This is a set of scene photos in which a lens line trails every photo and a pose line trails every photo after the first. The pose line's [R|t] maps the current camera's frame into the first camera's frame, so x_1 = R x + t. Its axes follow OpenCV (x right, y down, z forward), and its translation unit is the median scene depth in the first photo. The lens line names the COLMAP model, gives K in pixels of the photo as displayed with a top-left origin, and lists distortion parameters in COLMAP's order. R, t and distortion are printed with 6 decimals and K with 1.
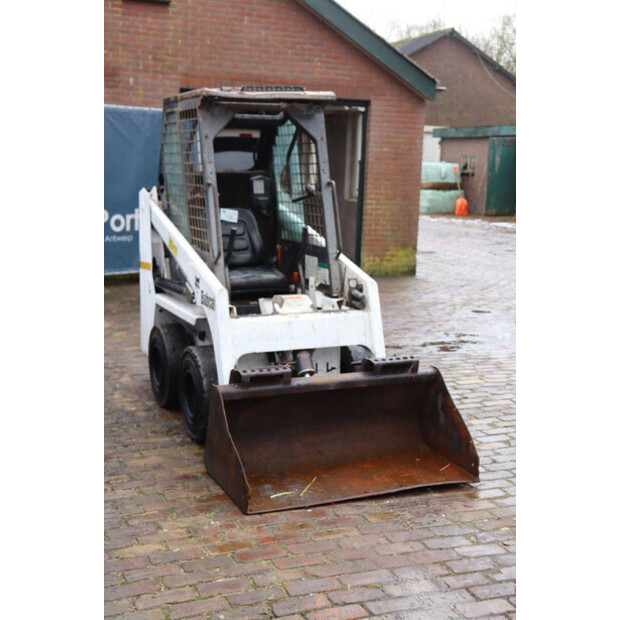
lens RADIAL K [[1021.2, 0, 309.1], [0, 1021.2, 306.7], [0, 0, 1]] dist [0.111487, 0.000000]
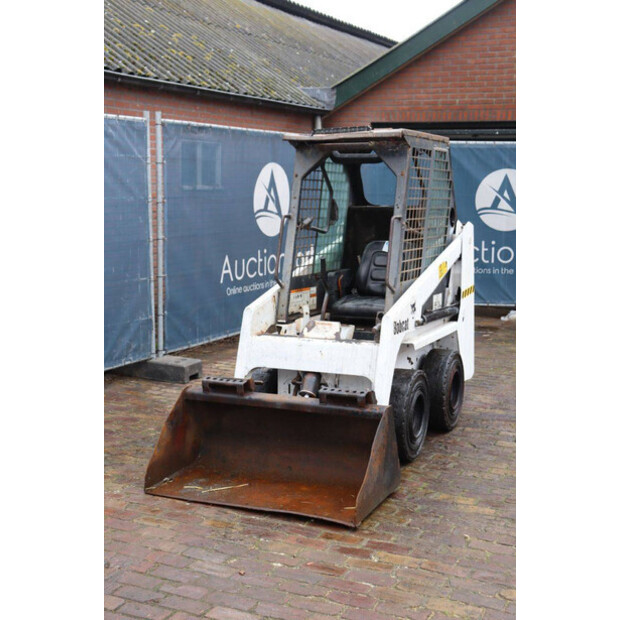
lens RADIAL K [[969.6, 0, 310.9], [0, 969.6, 311.8], [0, 0, 1]] dist [0.139395, 0.000000]
pose [[0.655376, 0.086670, -0.750314, 0.756645], [-0.104845, 0.994216, 0.023265, -0.044803], [0.747991, 0.063419, 0.660672, 0.325730]]
